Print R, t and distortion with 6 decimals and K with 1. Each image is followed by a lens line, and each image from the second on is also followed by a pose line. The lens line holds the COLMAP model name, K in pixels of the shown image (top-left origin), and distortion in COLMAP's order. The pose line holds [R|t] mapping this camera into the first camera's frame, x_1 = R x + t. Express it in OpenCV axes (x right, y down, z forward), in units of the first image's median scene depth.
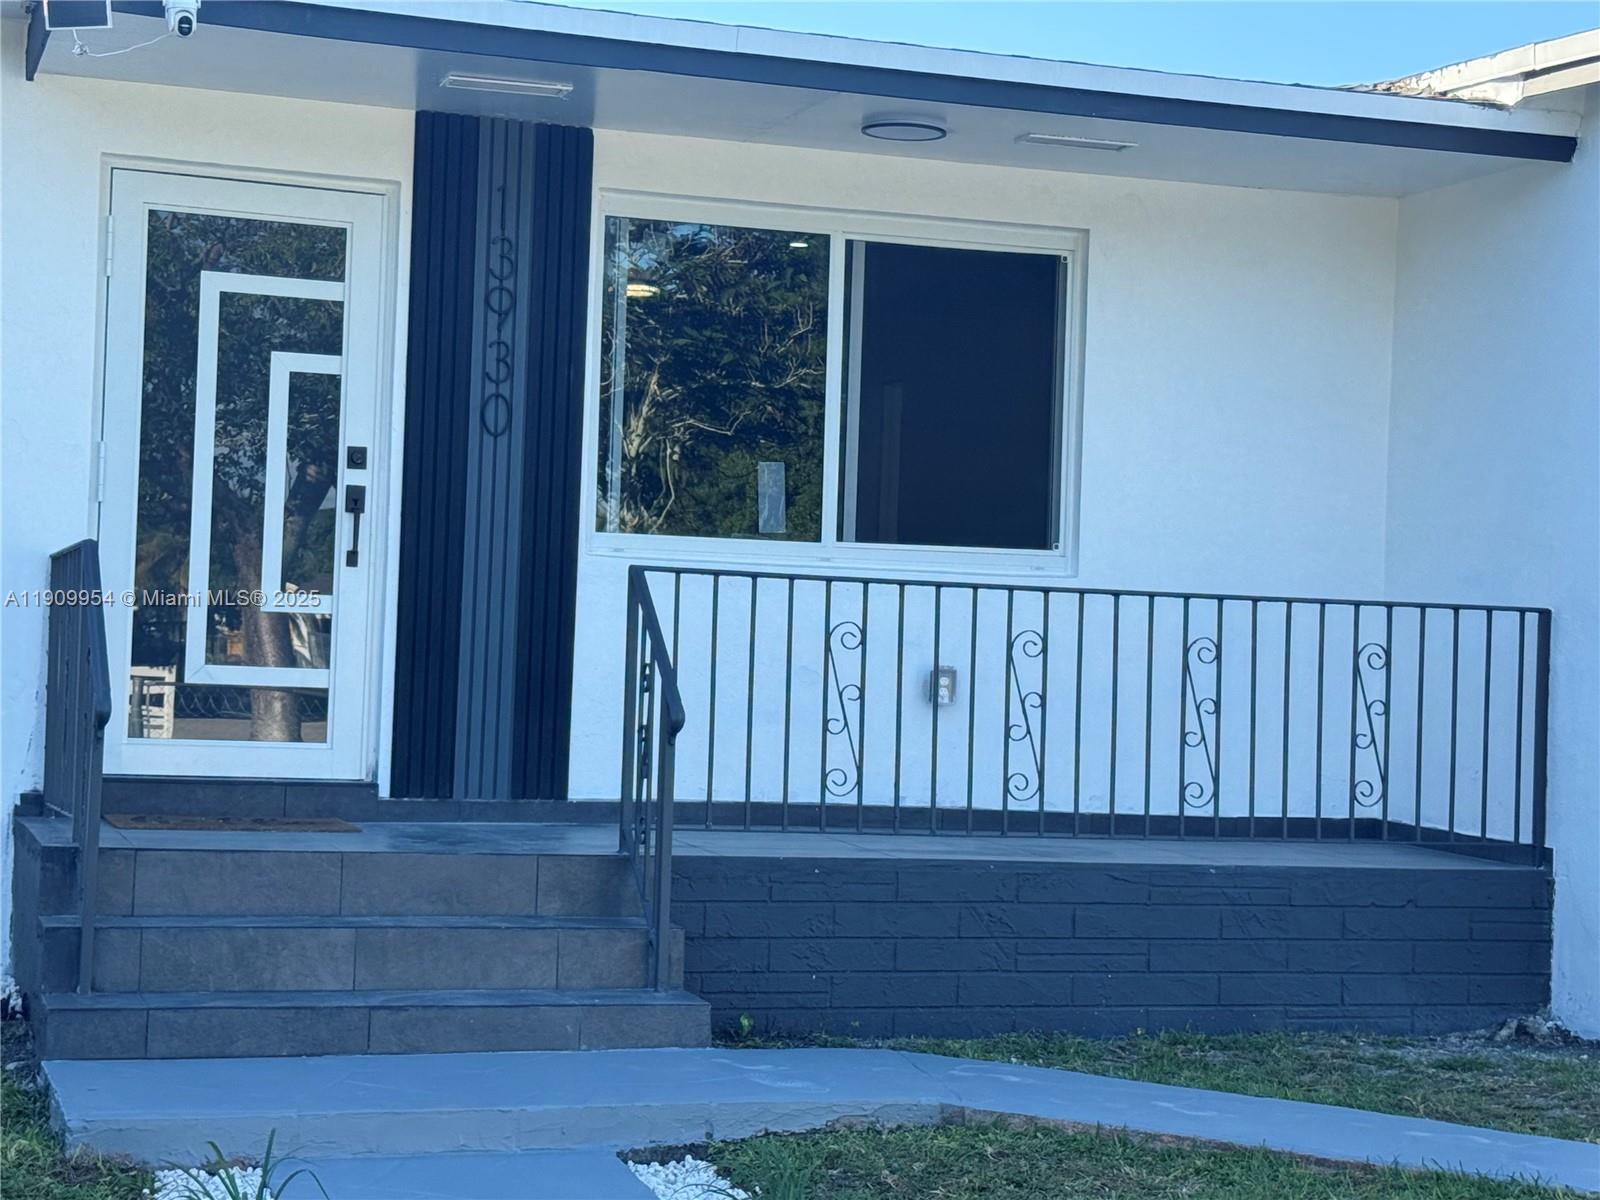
lens RADIAL K [[2835.5, 0, 800.0], [0, 2835.5, 600.0], [0, 0, 1]] dist [0.145620, -0.260767]
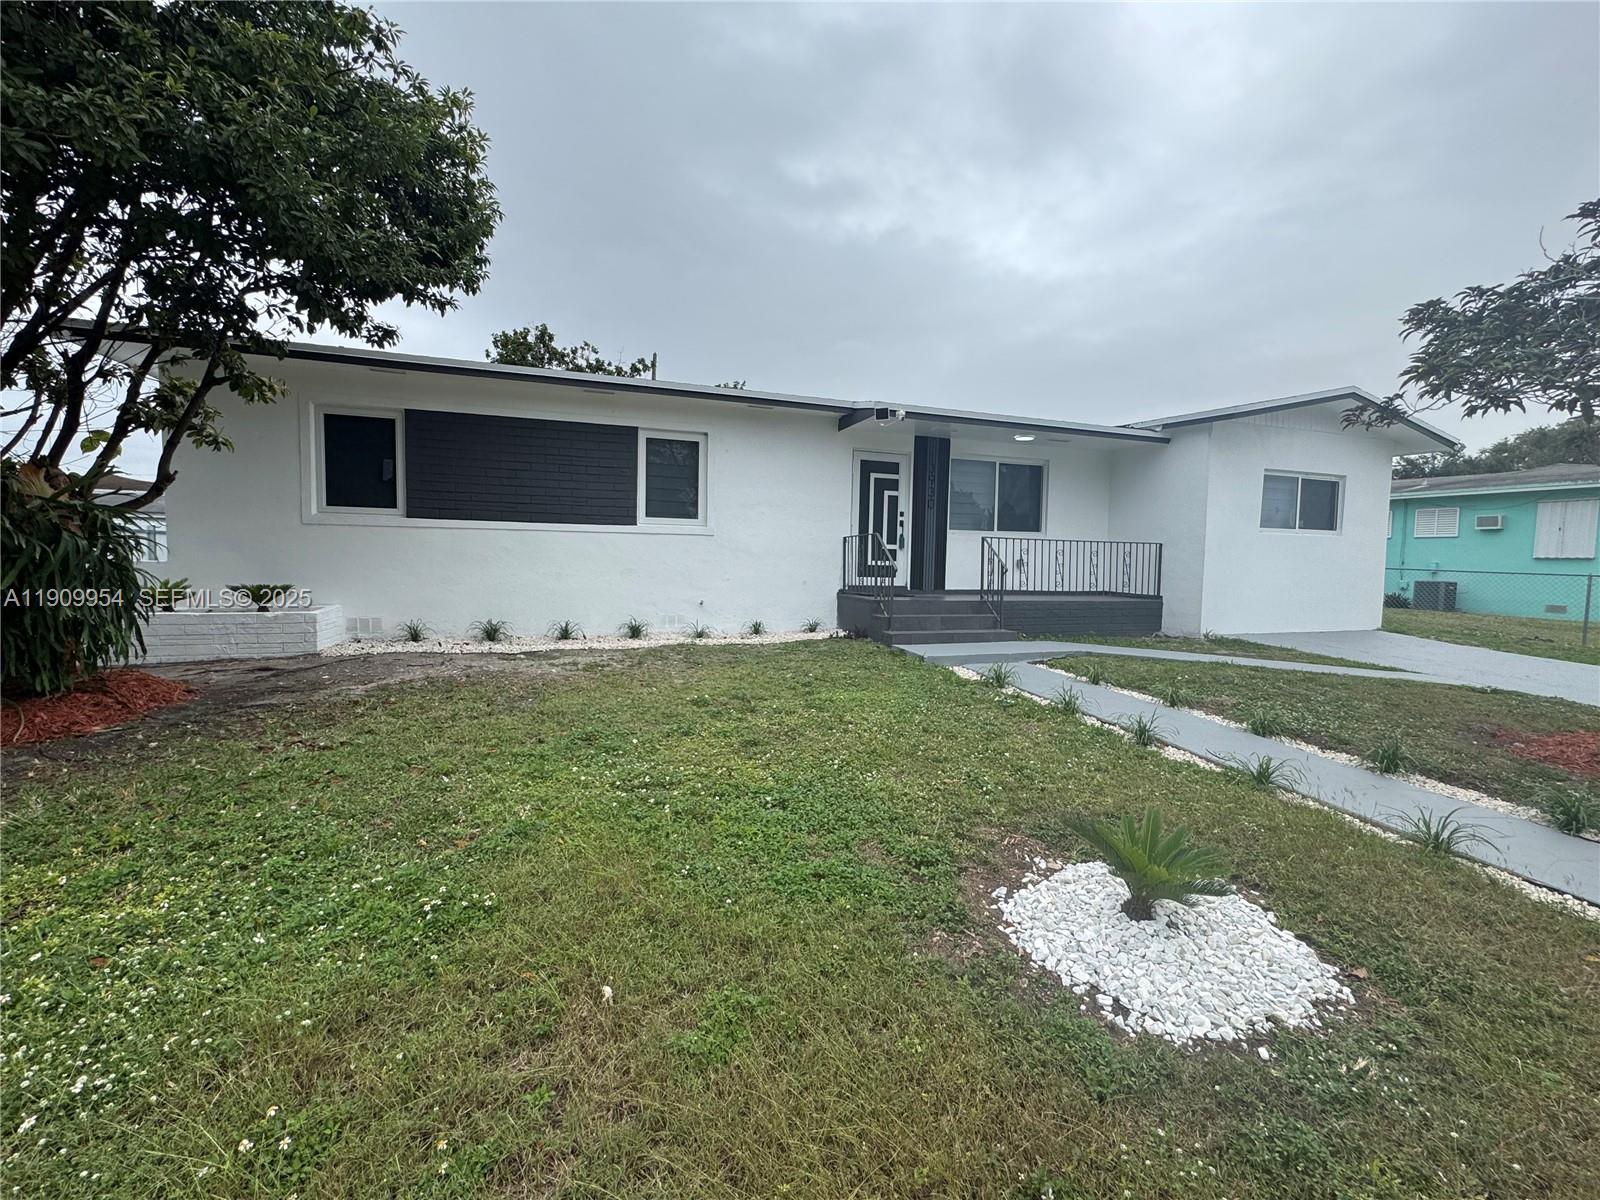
lens RADIAL K [[675.1, 0, 800.0], [0, 675.1, 600.0], [0, 0, 1]] dist [-0.002211, -0.000038]
pose [[0.999663, -0.019226, 0.017452, -0.338088], [0.017776, 0.996653, 0.079792, -0.002867], [-0.018928, -0.079455, 0.996659, -0.067379]]
